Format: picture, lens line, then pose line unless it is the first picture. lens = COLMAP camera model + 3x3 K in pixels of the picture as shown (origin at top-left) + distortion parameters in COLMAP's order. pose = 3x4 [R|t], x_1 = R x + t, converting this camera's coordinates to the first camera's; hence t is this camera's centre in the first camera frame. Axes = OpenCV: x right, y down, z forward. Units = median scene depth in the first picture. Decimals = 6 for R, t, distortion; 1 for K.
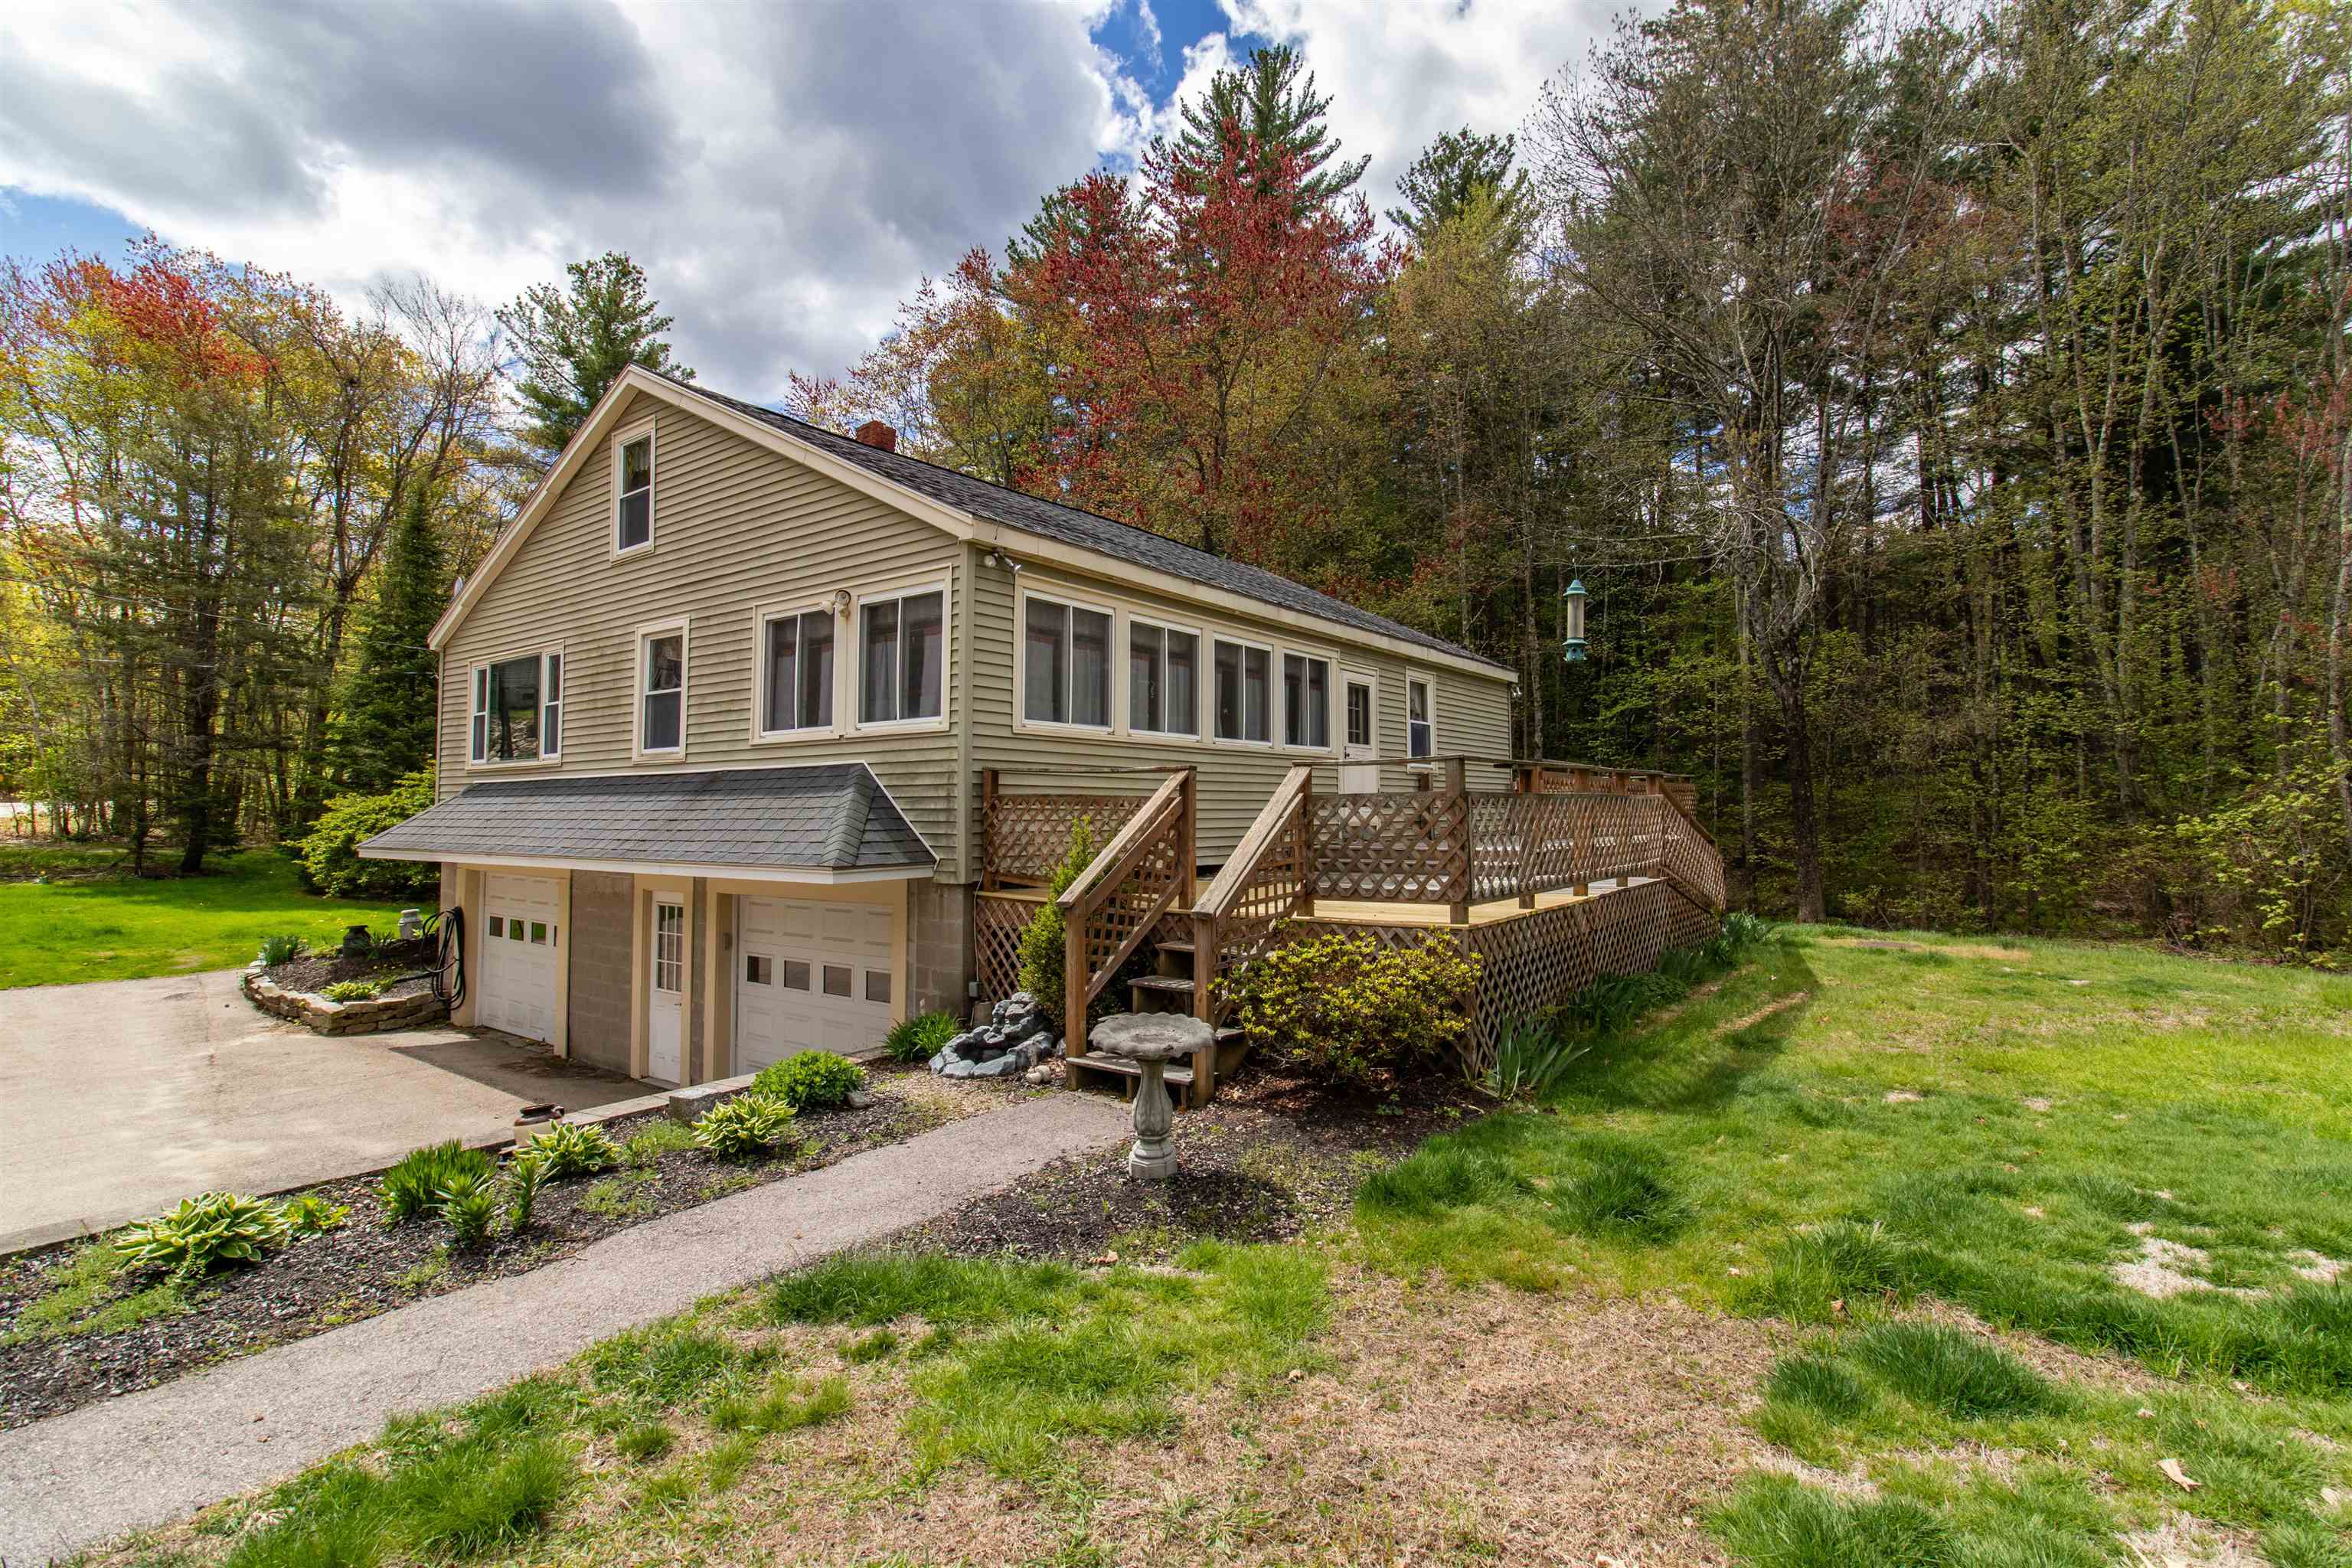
lens RADIAL K [[1111.2, 0, 1183.4], [0, 1111.2, 750.5], [0, 0, 1]] dist [0.002717, 0.000458]
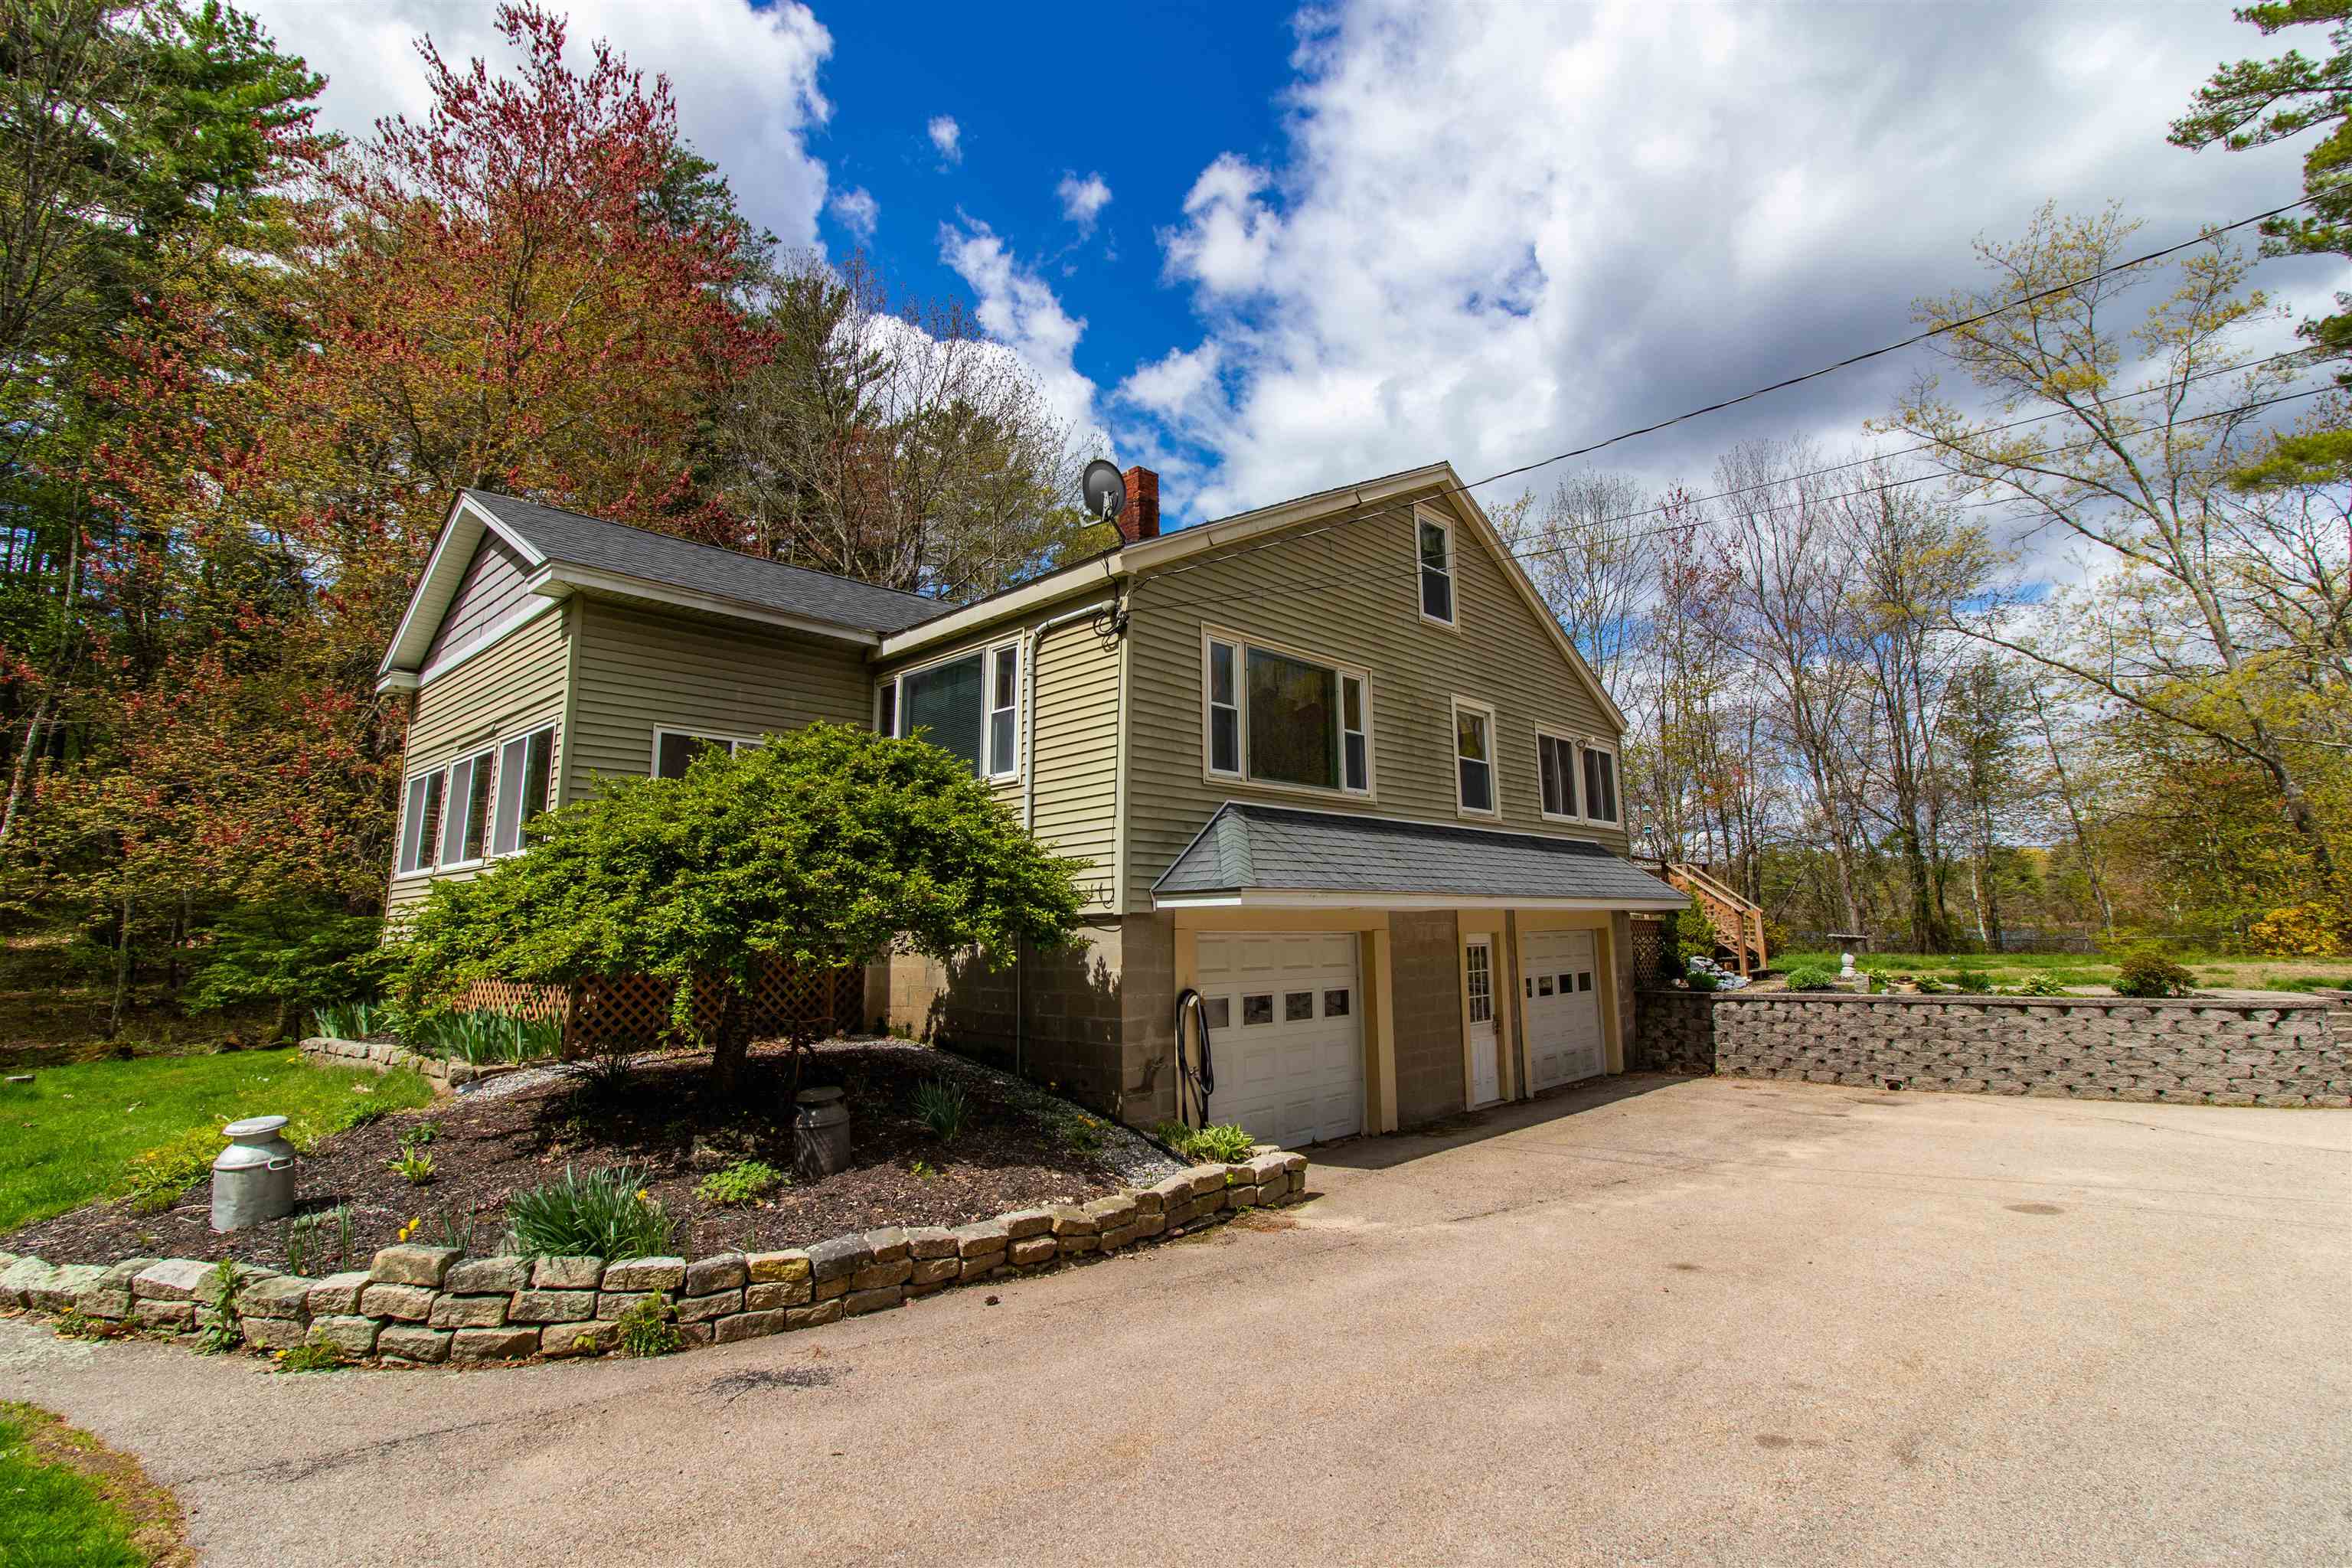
lens RADIAL K [[1069.1, 0, 1176.0], [0, 1069.1, 784.0], [0, 0, 1]] dist [0.004010, 0.000280]
pose [[0.120532, 0.140260, 0.982751, -1.418404], [-0.033604, 0.989977, -0.137170, 0.120077], [-0.992140, -0.016491, 0.124037, 1.038801]]
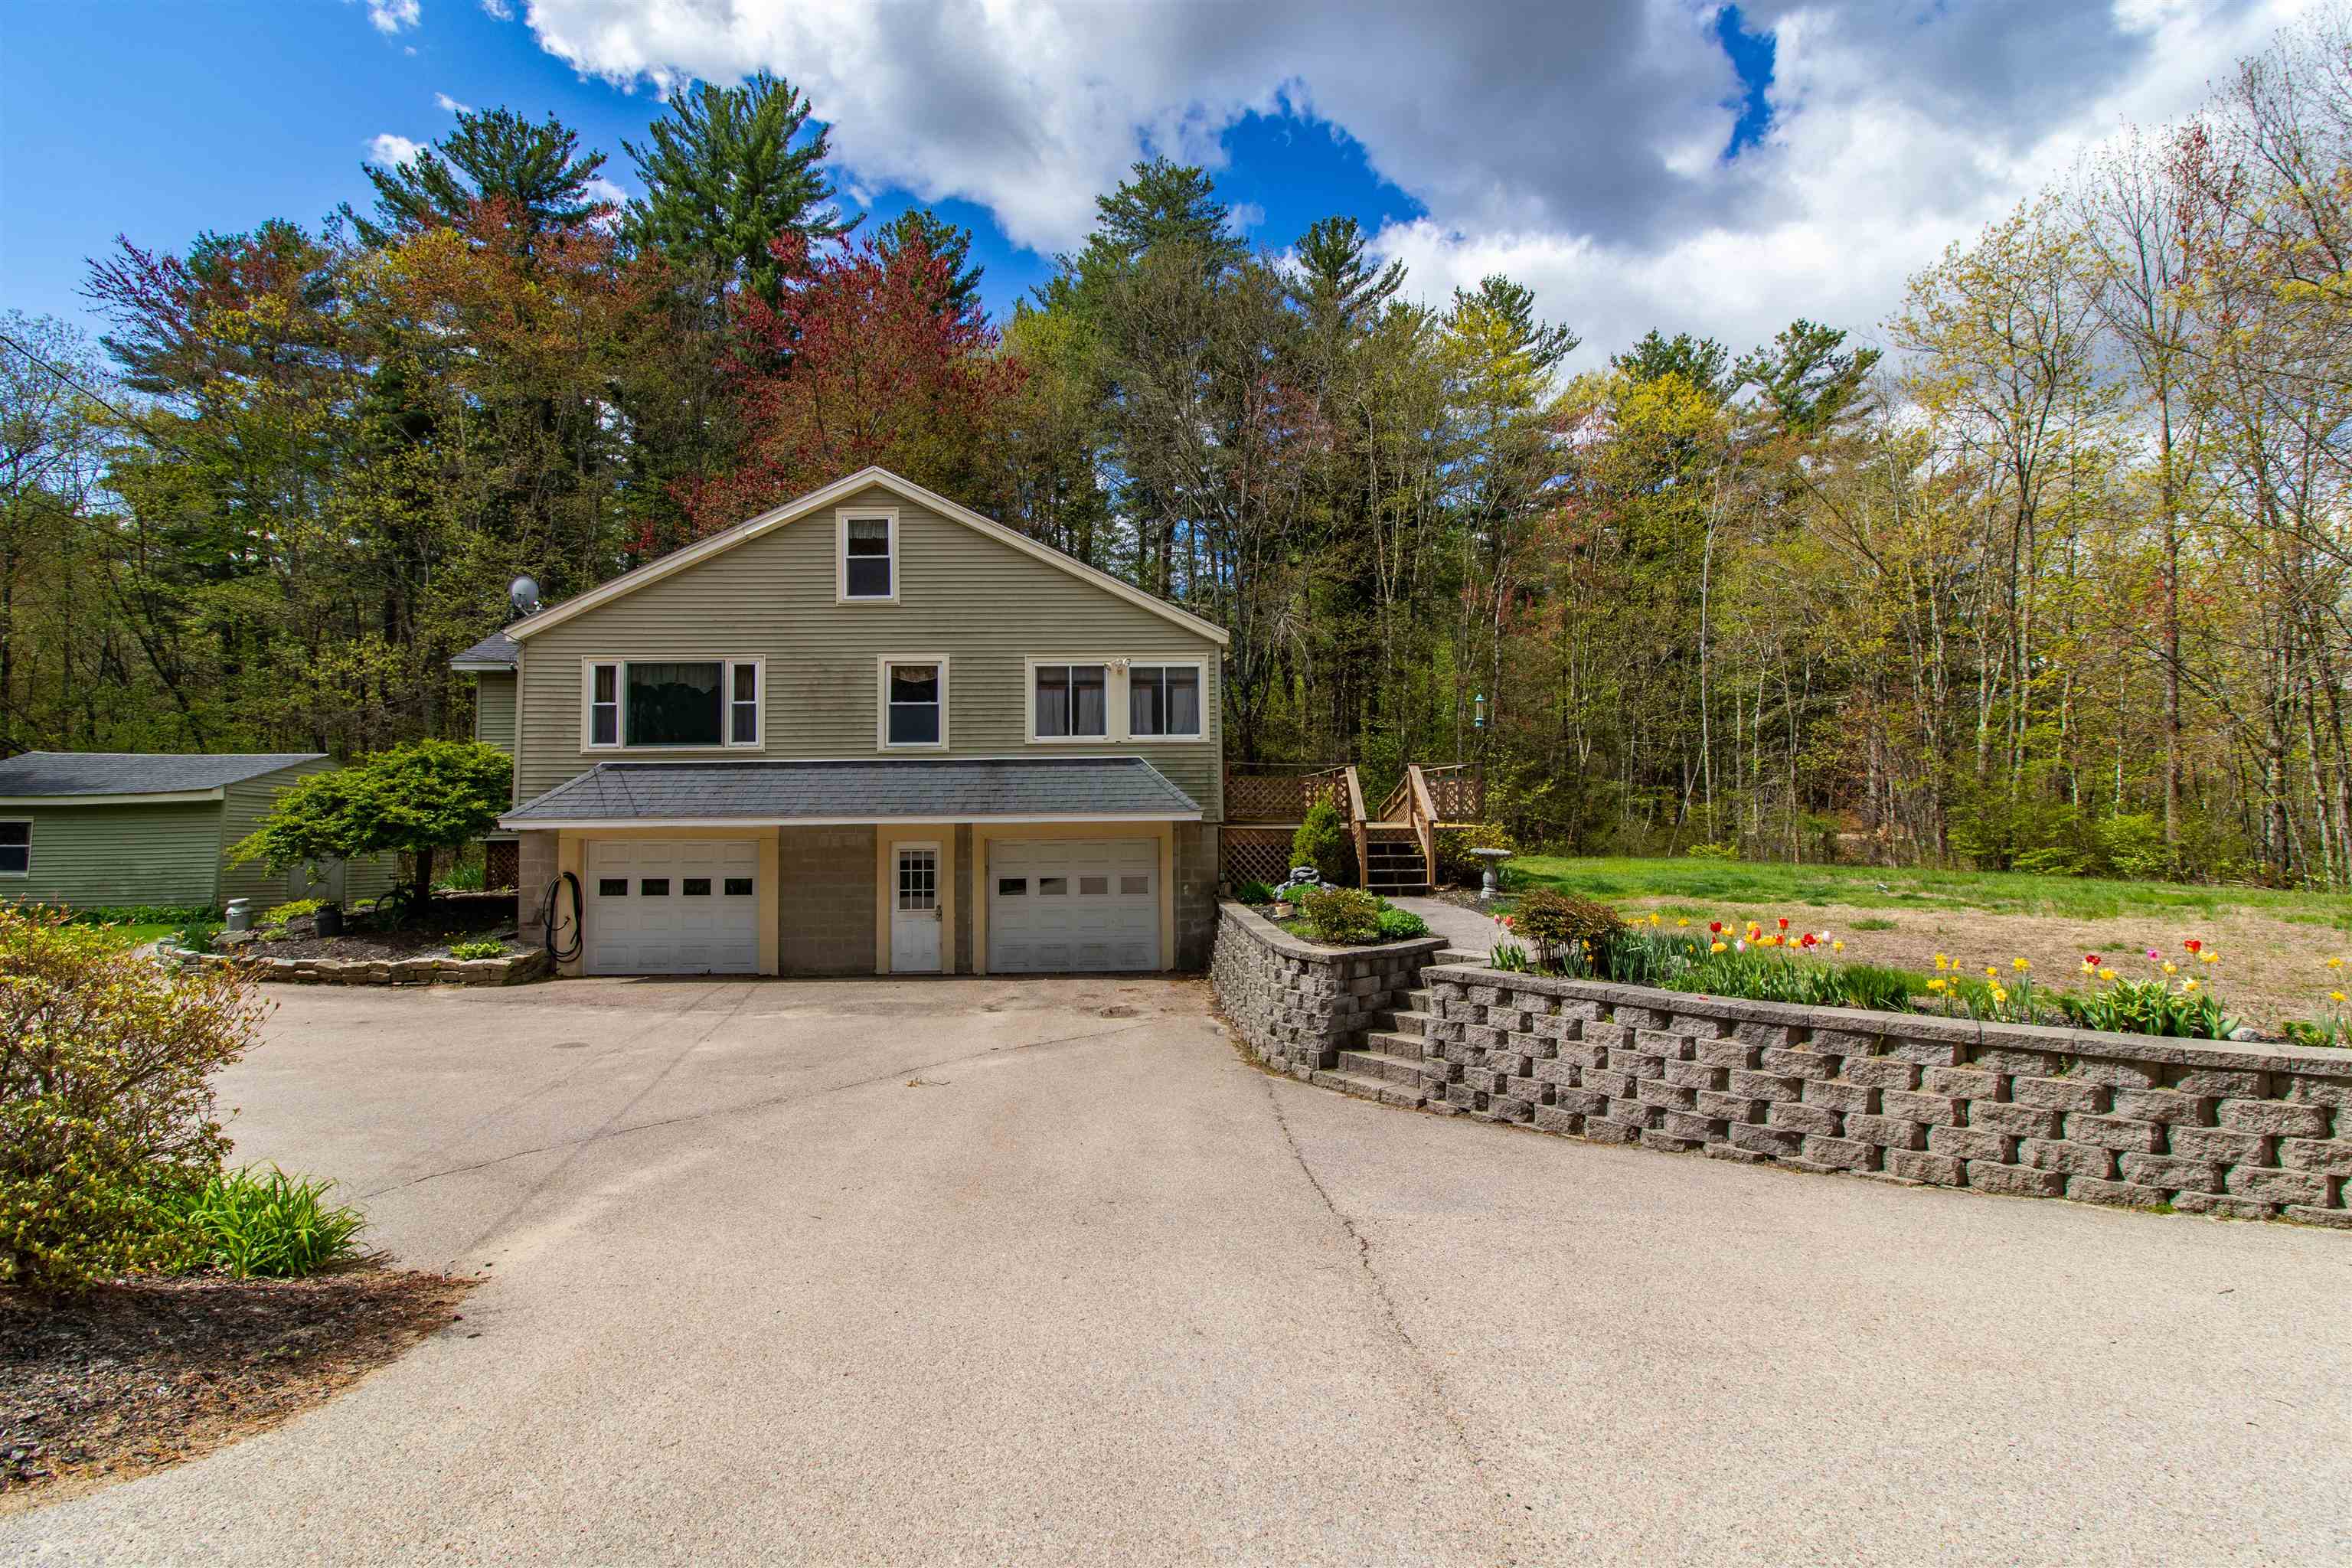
lens RADIAL K [[1096.8, 0, 1228.0], [0, 1096.8, 771.4], [0, 0, 1]] dist [-0.001421, -0.000310]
pose [[0.769783, 0.018559, 0.638036, -0.942866], [-0.027520, 0.999613, 0.004127, 0.016017], [-0.637713, -0.020736, 0.769995, -0.318211]]
